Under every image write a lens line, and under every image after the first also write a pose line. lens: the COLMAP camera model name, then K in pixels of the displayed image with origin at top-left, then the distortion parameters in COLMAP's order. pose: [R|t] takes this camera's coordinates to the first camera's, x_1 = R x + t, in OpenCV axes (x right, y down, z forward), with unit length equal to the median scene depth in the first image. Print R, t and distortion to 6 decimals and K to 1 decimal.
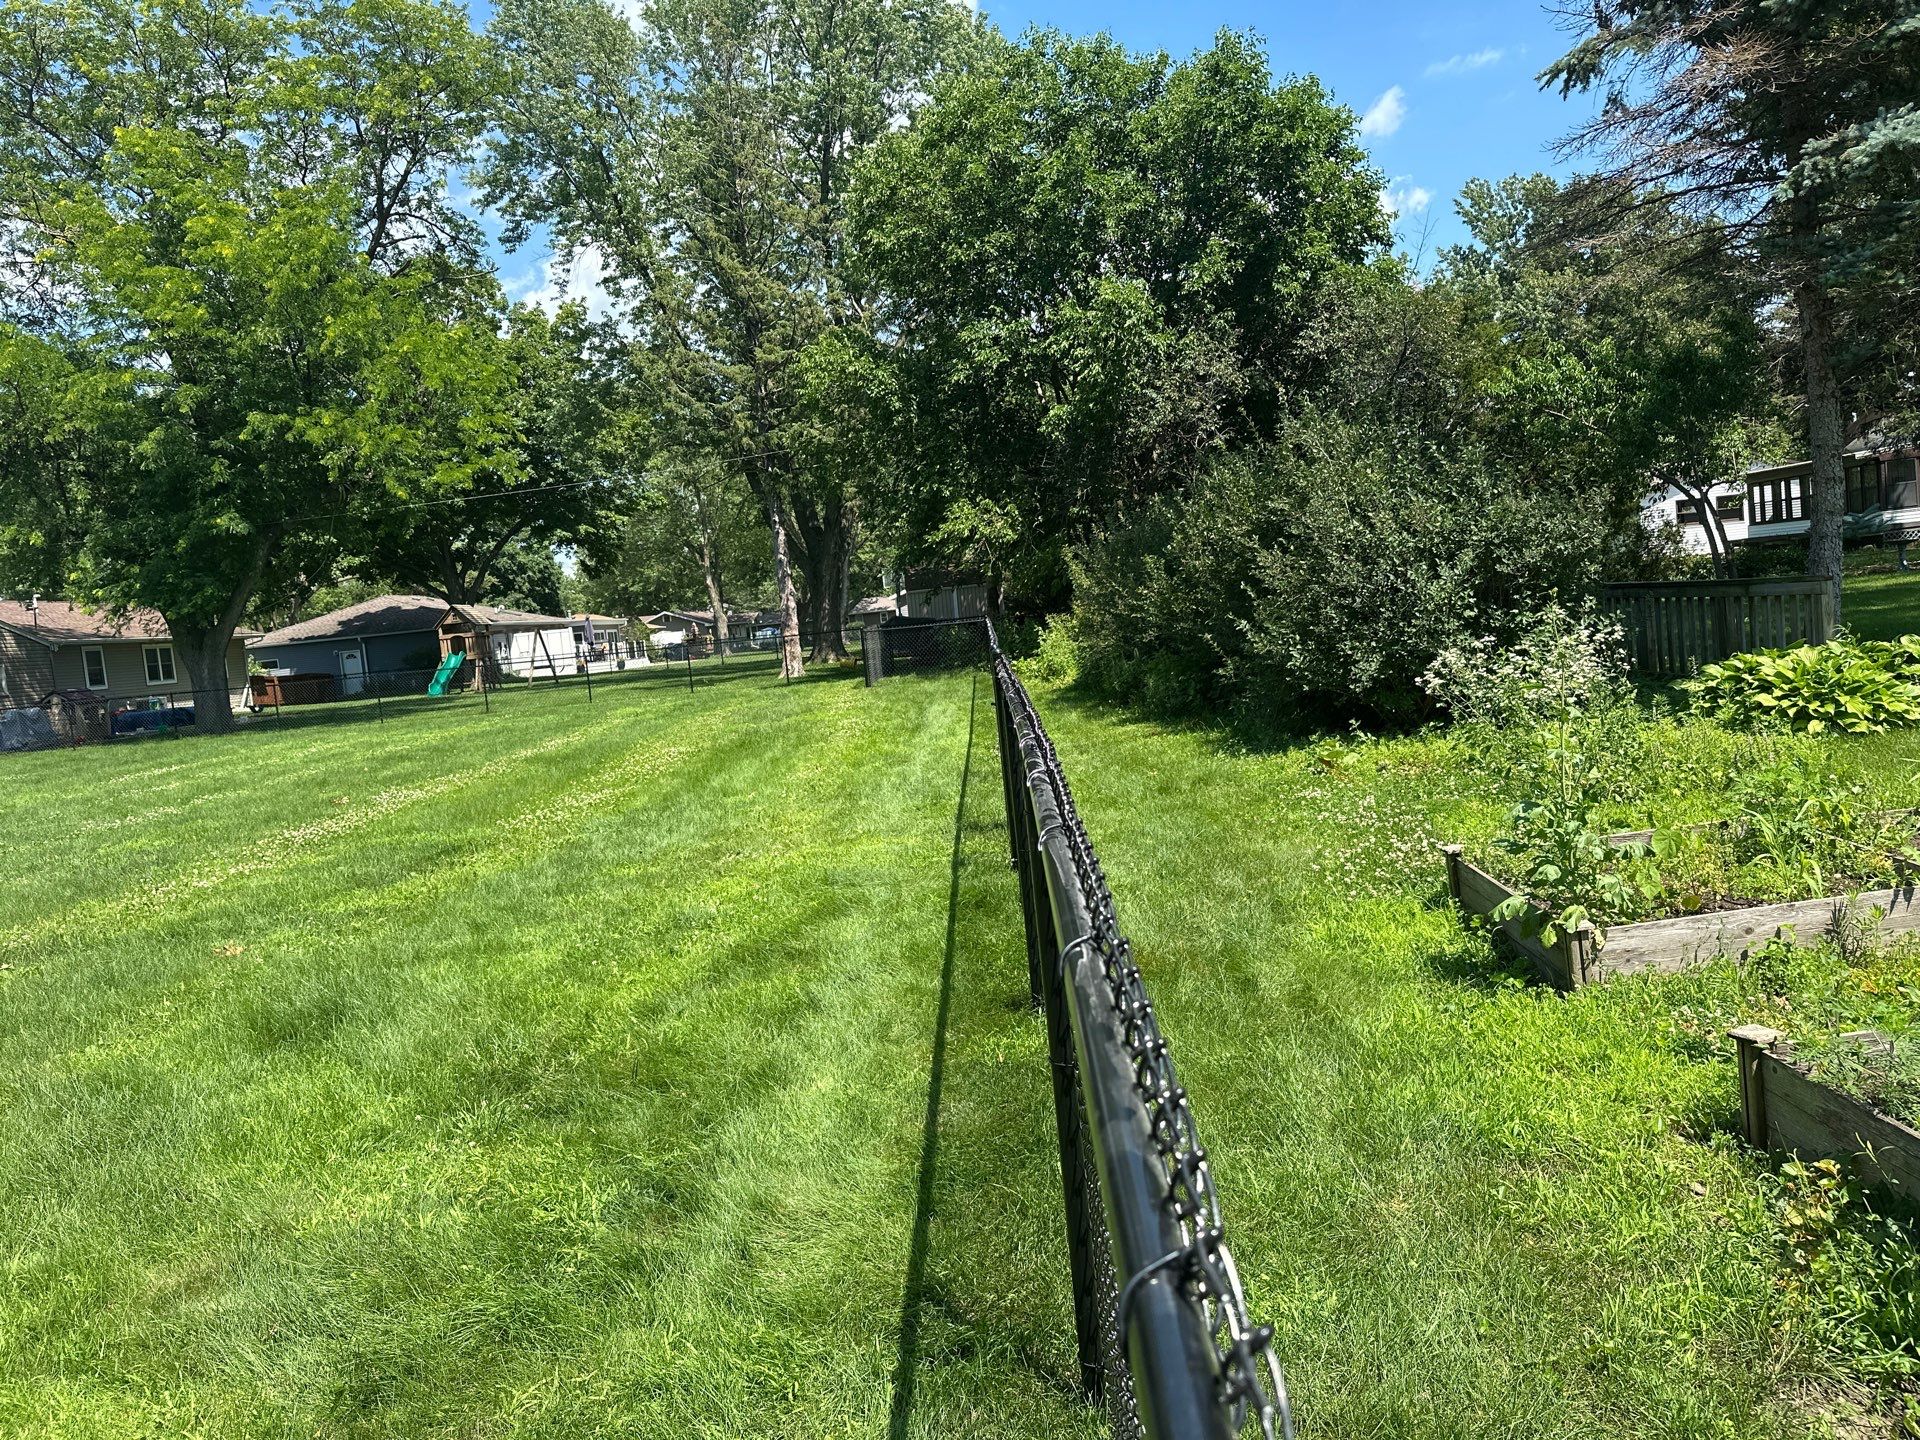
lens RADIAL K [[1347.3, 0, 968.1], [0, 1347.3, 713.1], [0, 0, 1]] dist [0.048574, -0.058992]
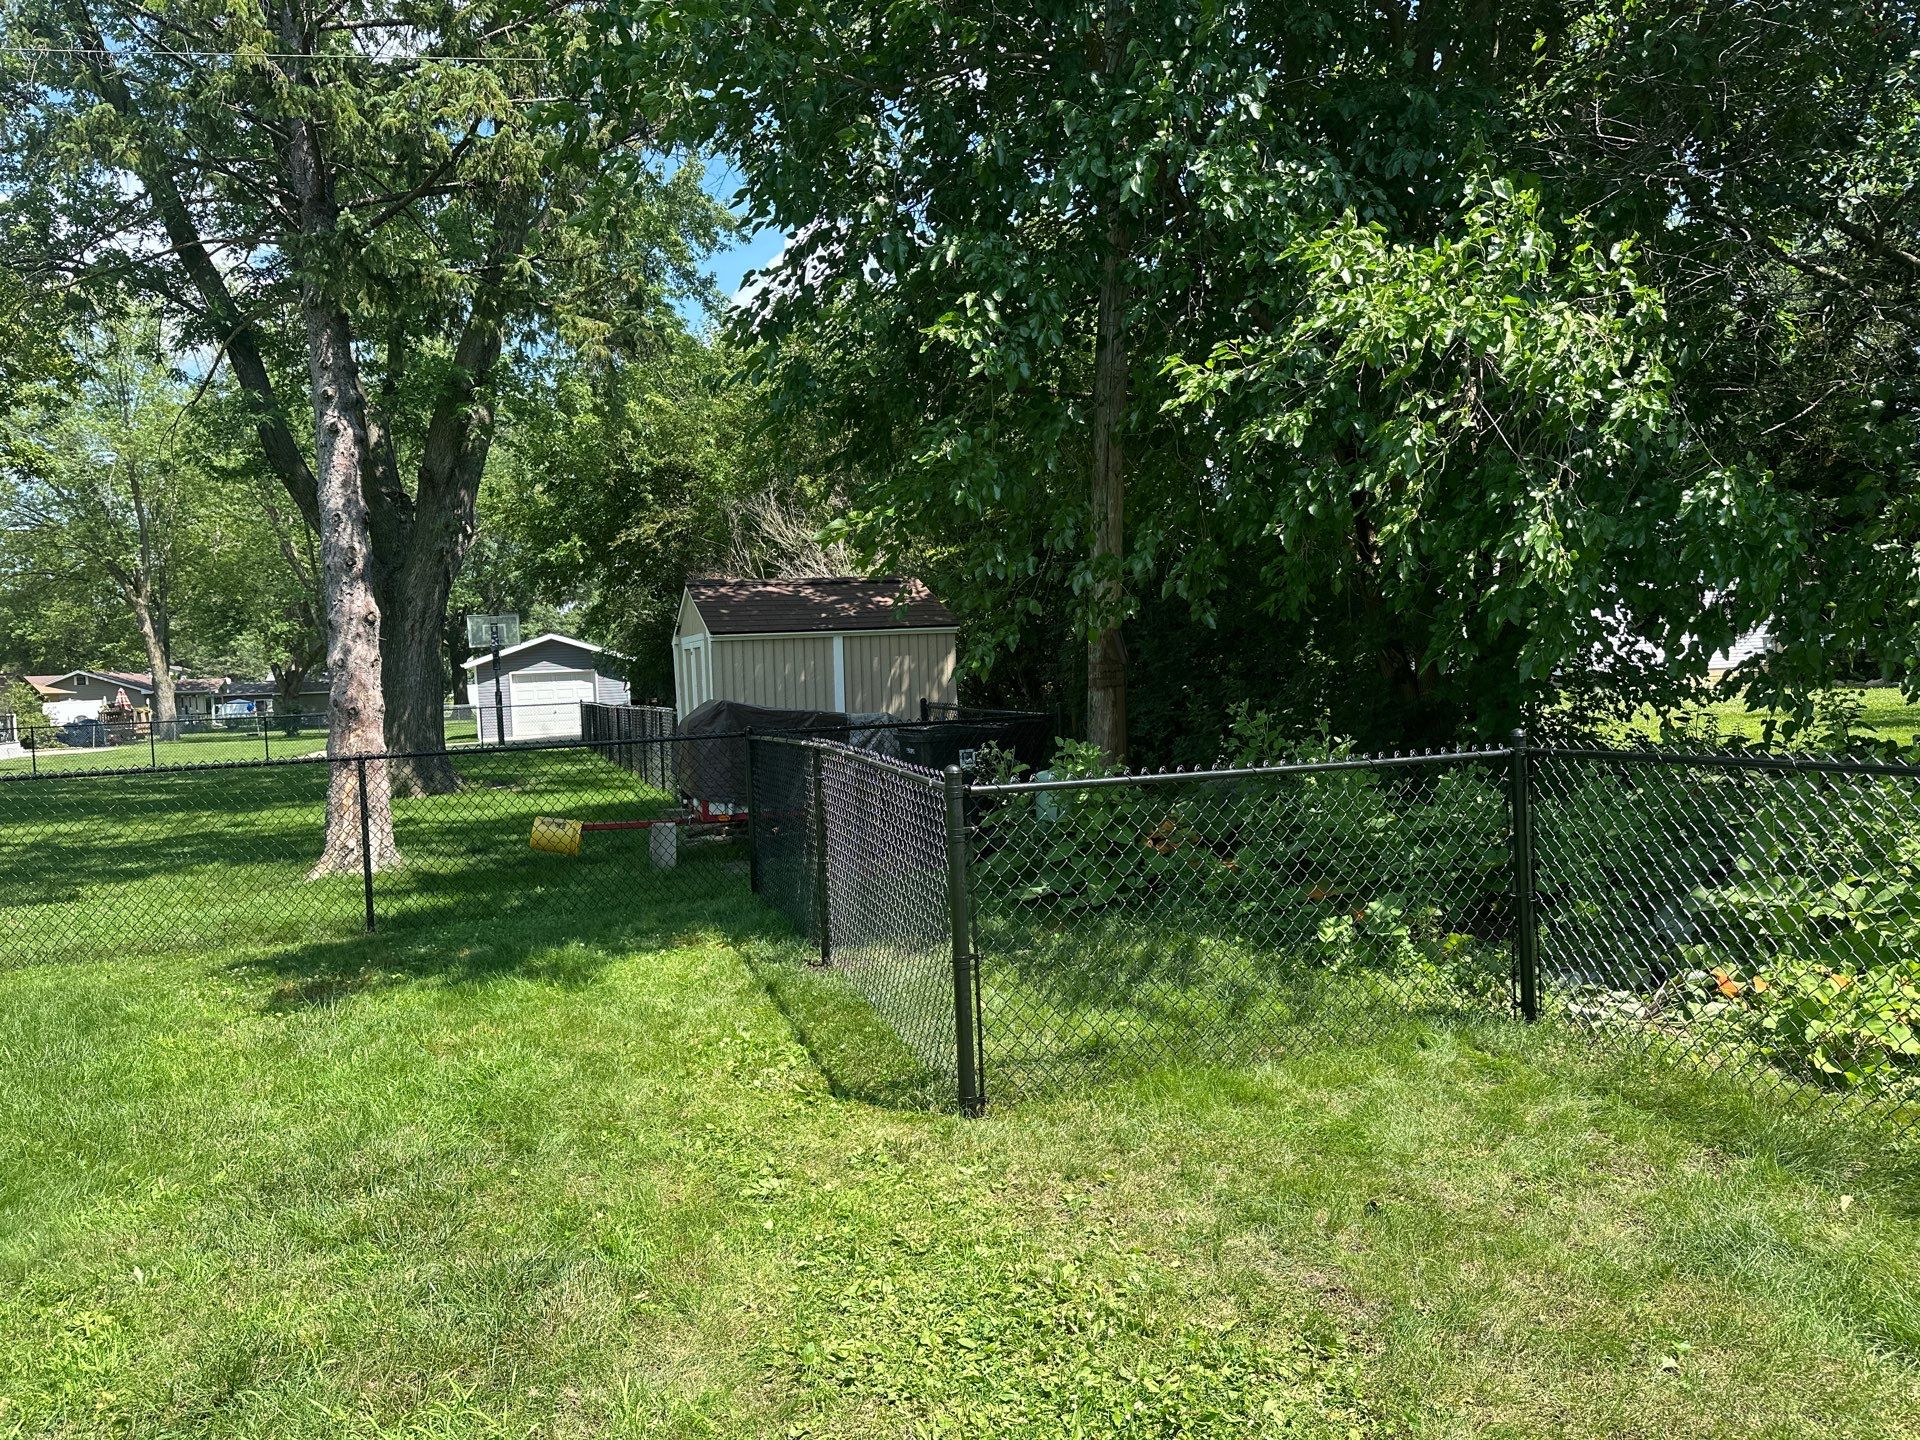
lens RADIAL K [[1347.3, 0, 968.1], [0, 1347.3, 713.1], [0, 0, 1]] dist [0.048574, -0.058992]
pose [[0.938937, 0.043787, 0.341292, -0.032423], [-0.020695, 0.997261, -0.071013, -0.013899], [-0.343467, 0.059613, 0.937271, 0.196720]]
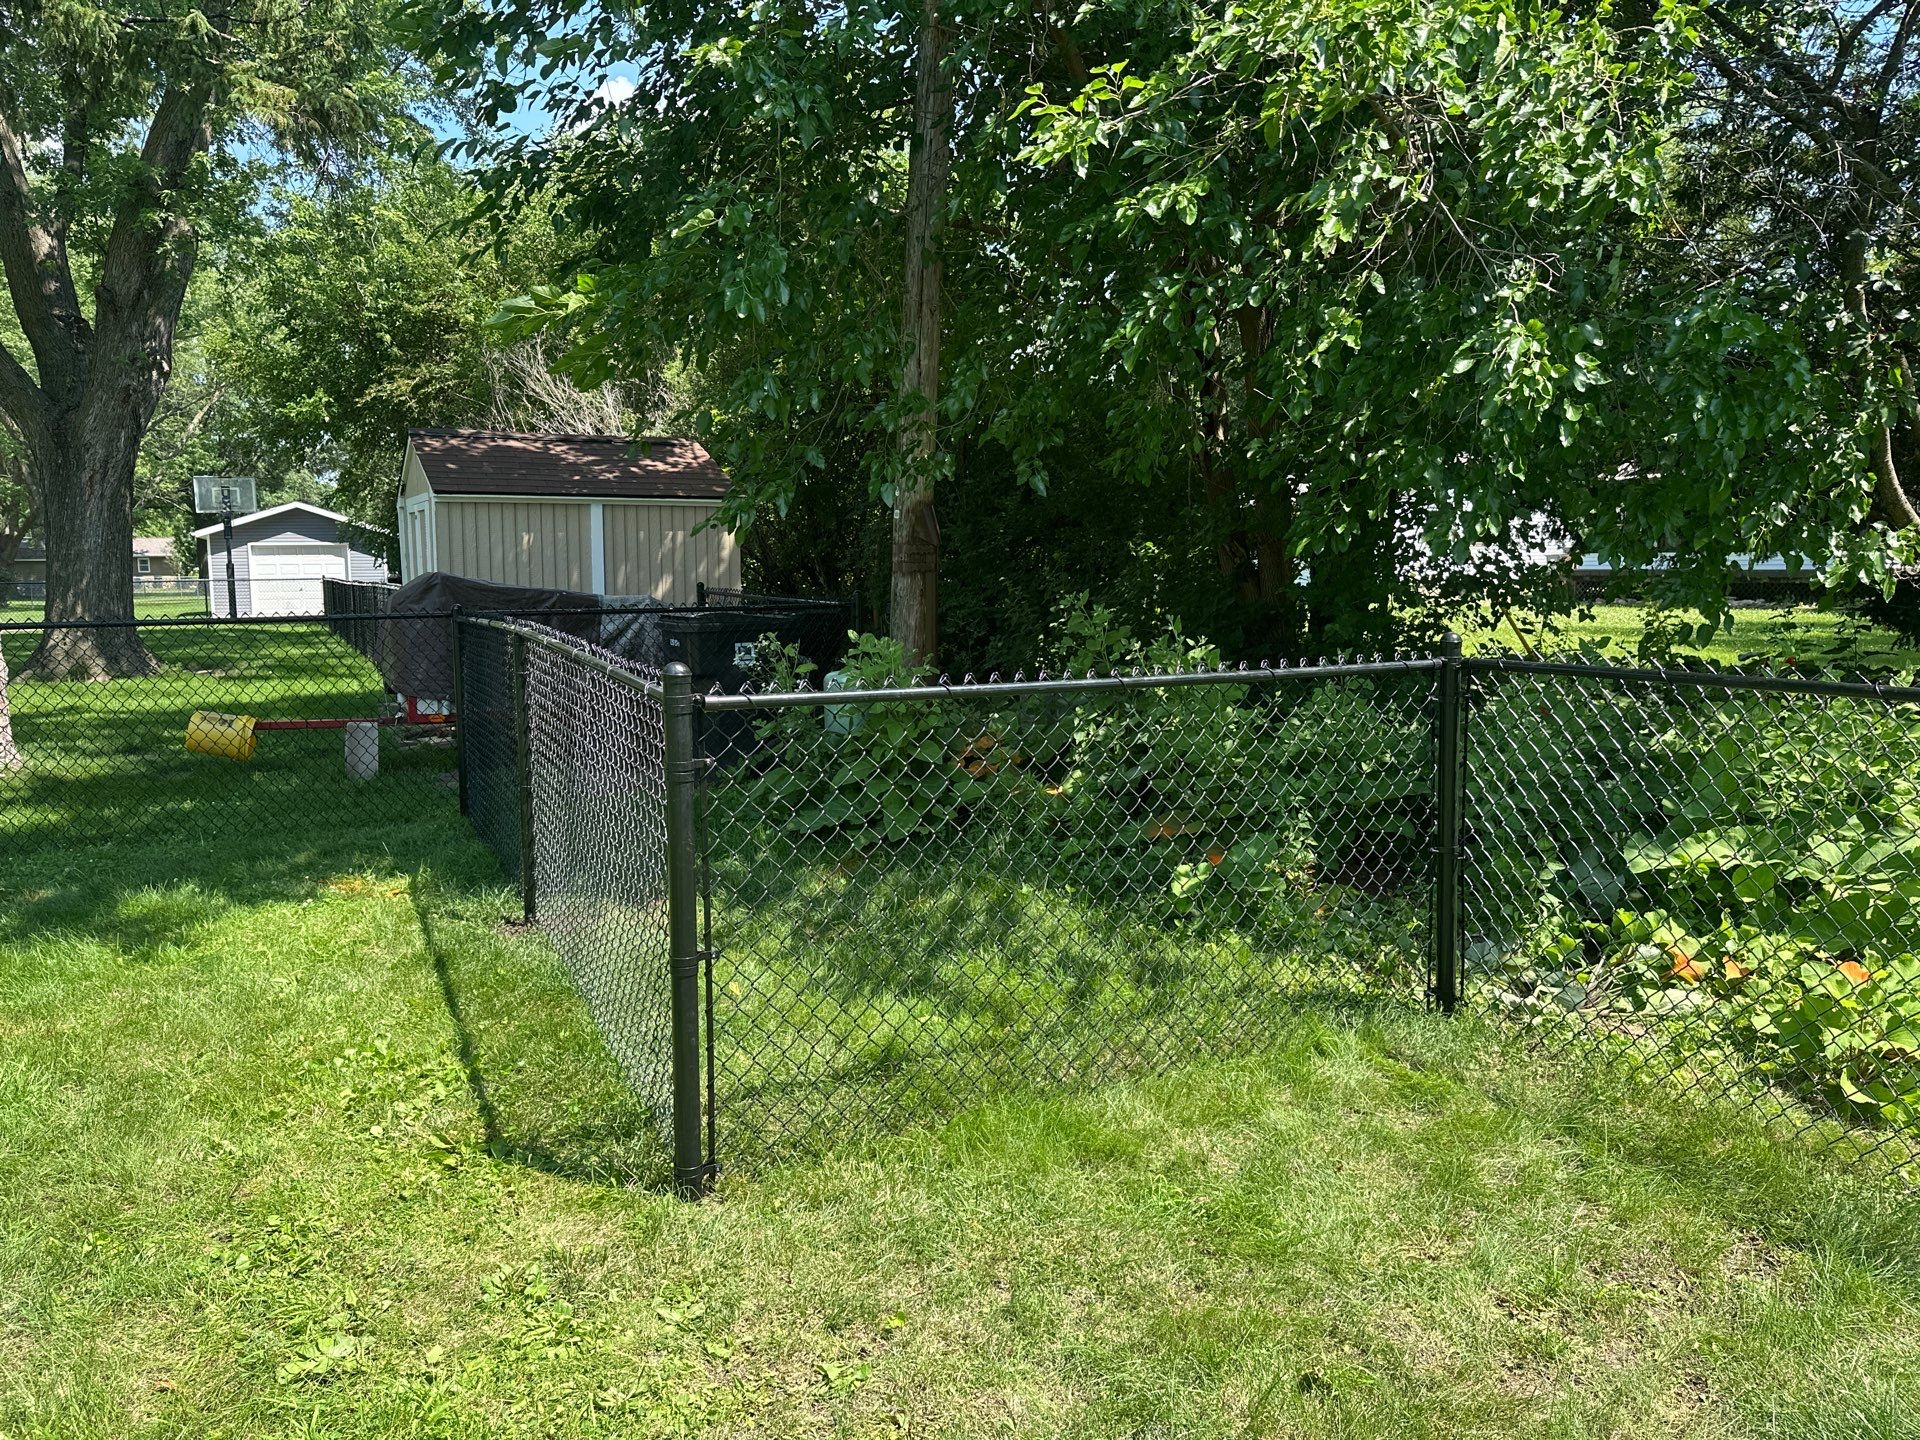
lens RADIAL K [[1347.3, 0, 968.1], [0, 1347.3, 713.1], [0, 0, 1]] dist [0.048574, -0.058992]
pose [[0.877642, 0.036095, 0.477956, -0.029474], [-0.041362, 0.999144, 0.000494, -0.014189], [-0.477529, -0.020203, 0.878384, 0.202900]]
